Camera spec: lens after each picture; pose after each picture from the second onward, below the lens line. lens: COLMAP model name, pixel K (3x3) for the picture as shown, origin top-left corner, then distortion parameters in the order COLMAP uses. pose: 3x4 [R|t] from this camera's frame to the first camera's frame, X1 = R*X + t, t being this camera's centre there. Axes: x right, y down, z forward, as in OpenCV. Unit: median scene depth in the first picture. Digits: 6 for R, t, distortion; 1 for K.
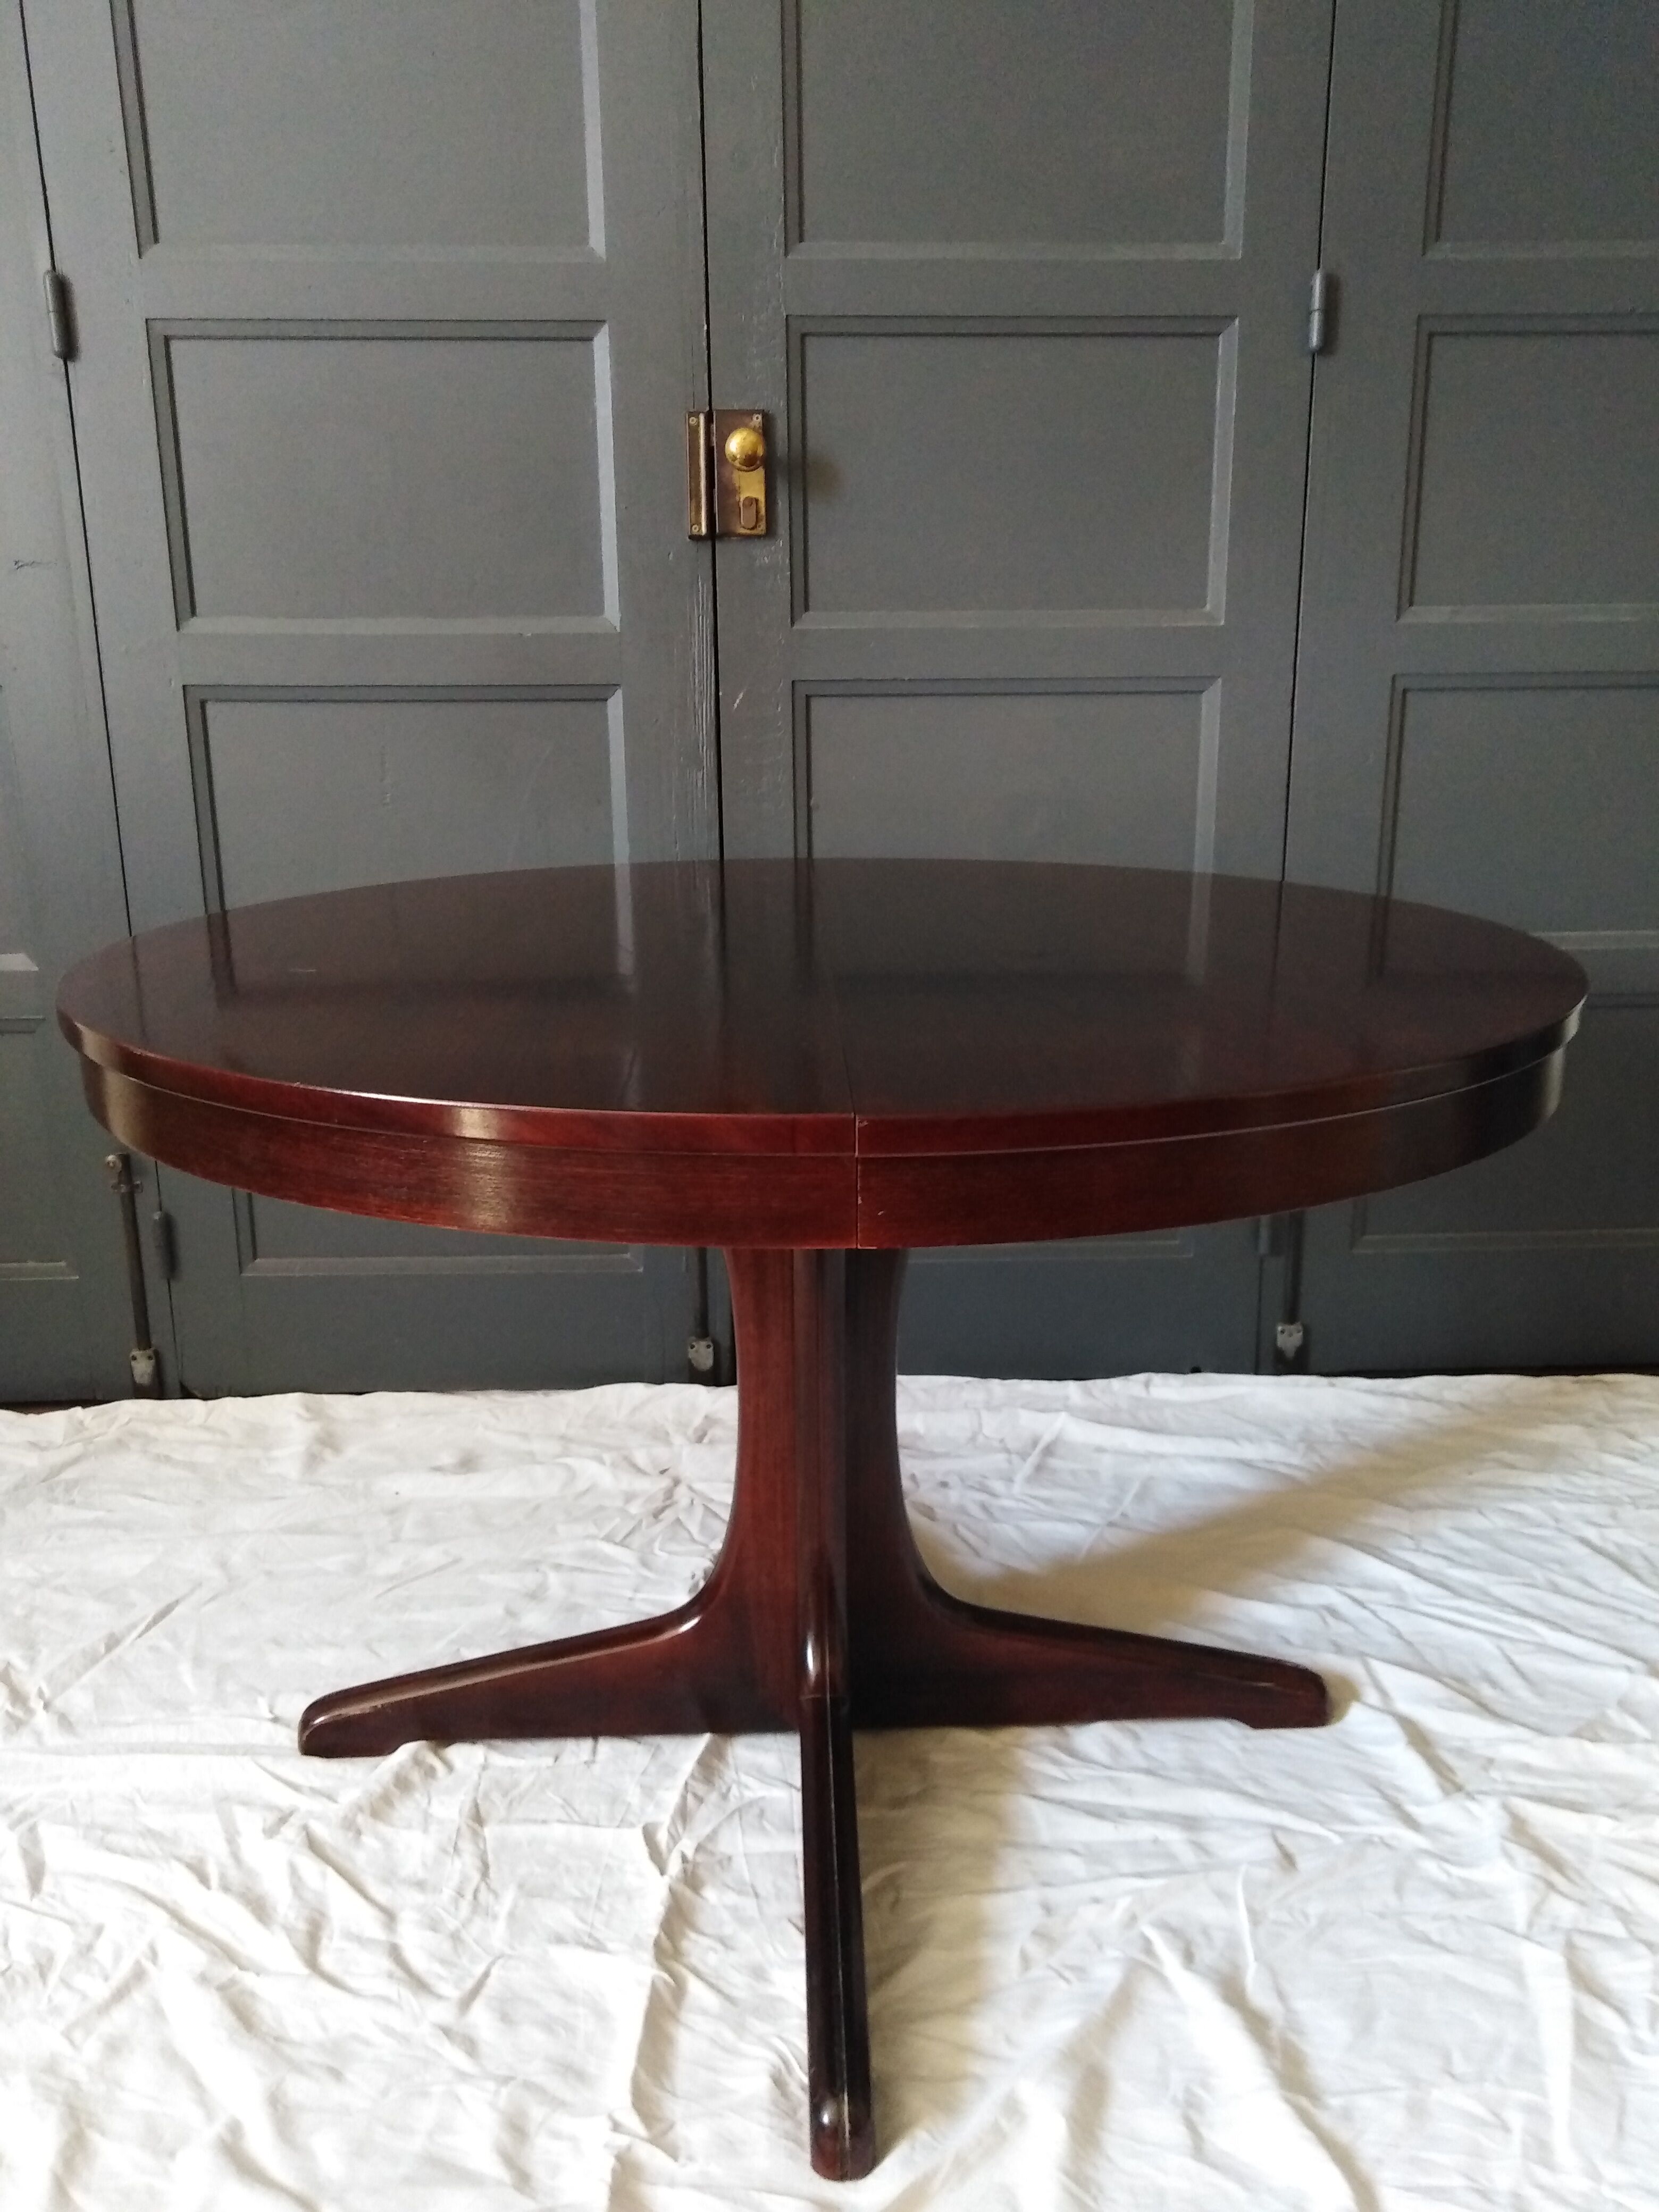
lens RADIAL K [[1668.3, 0, 825.3], [0, 1668.3, 1104.7], [0, 0, 1]] dist [0.022150, -0.026094]
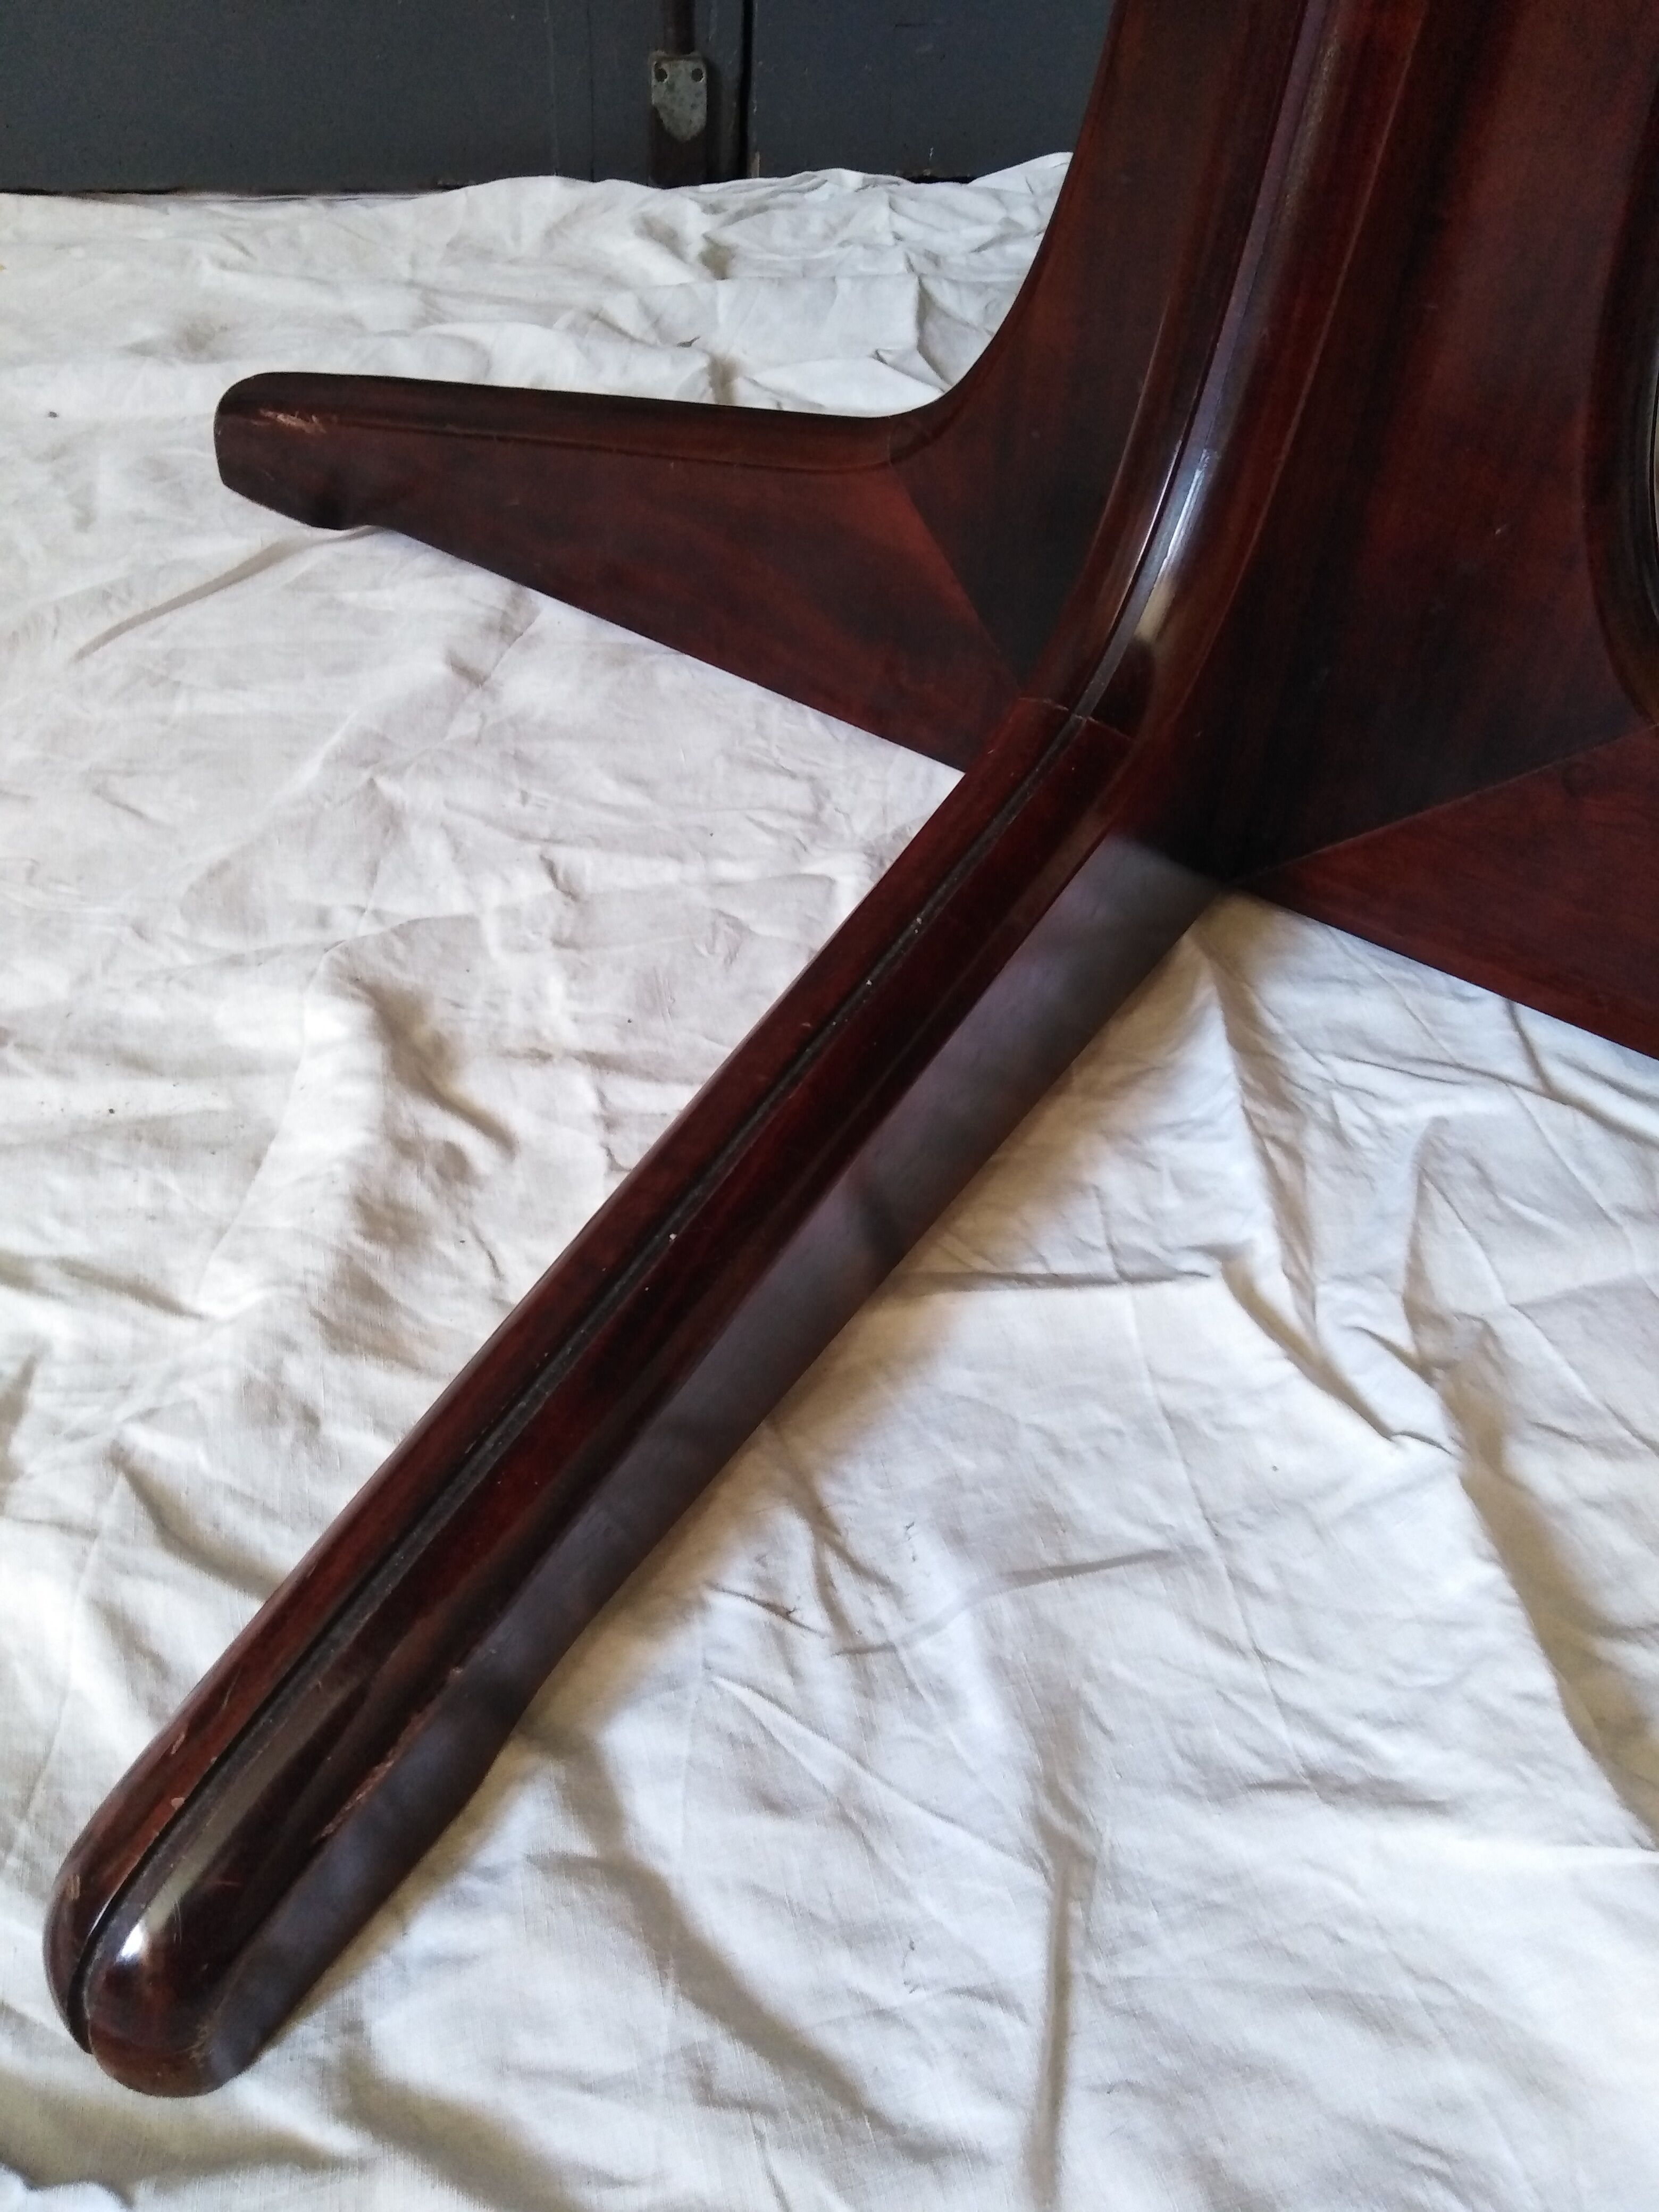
lens RADIAL K [[1668.3, 0, 826.9], [0, 1668.3, 1090.3], [0, 0, 1]] dist [0.022150, -0.026094]
pose [[0.974620, -0.107005, 0.196634, -0.171349], [-0.008929, 0.859084, 0.511757, 0.166305], [-0.223685, -0.500525, 0.836325, 0.539518]]
